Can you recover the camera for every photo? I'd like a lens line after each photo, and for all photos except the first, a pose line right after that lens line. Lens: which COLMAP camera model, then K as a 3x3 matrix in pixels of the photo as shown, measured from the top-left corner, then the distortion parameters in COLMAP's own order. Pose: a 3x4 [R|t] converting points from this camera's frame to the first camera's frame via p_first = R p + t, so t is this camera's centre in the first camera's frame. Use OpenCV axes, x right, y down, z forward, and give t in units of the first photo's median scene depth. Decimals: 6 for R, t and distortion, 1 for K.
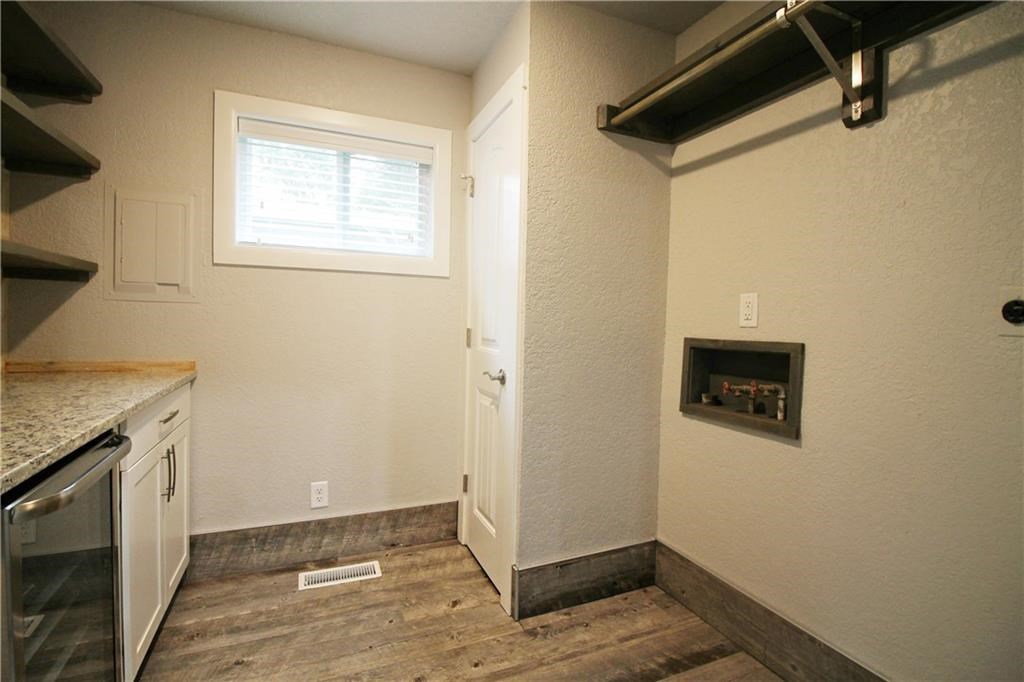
lens RADIAL K [[468.9, 0, 512.0], [0, 468.9, 341.0], [0, 0, 1]] dist [0.000817, -0.000337]
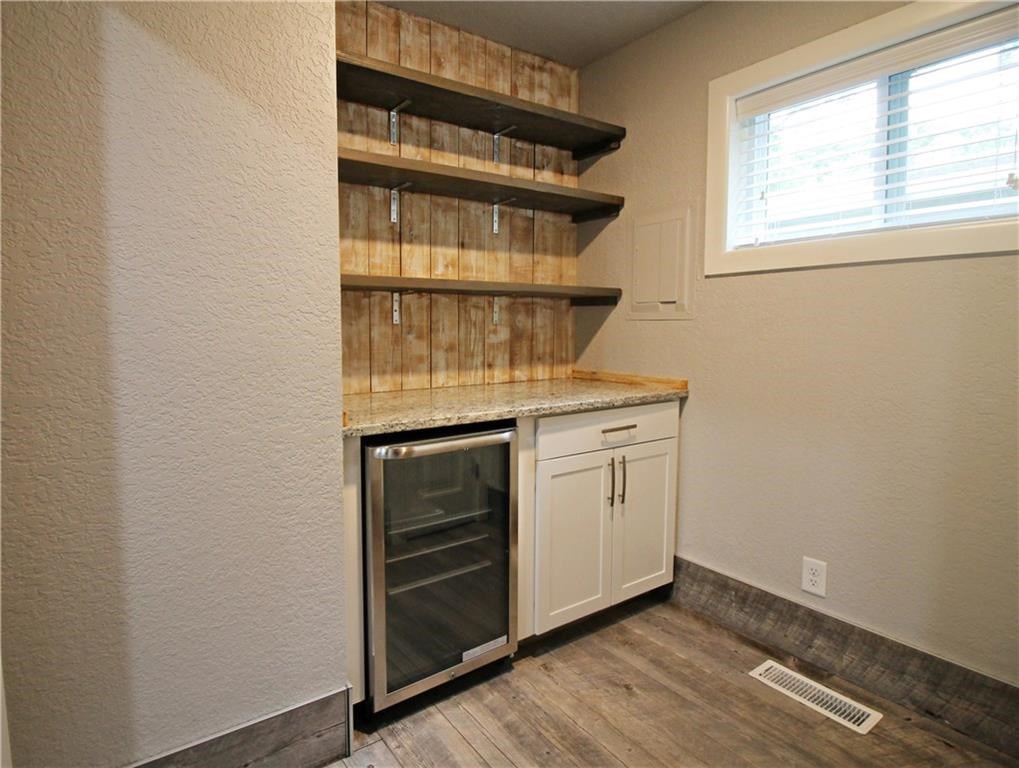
lens RADIAL K [[584.2, 0, 509.5], [0, 584.2, 384.0], [0, 0, 1]] dist [0.000272, -0.012034]
pose [[0.211144, 0.074874, -0.974583, 0.402013], [-0.041318, 0.996854, 0.067633, -0.015510], [0.976581, 0.025988, 0.213574, 0.378570]]
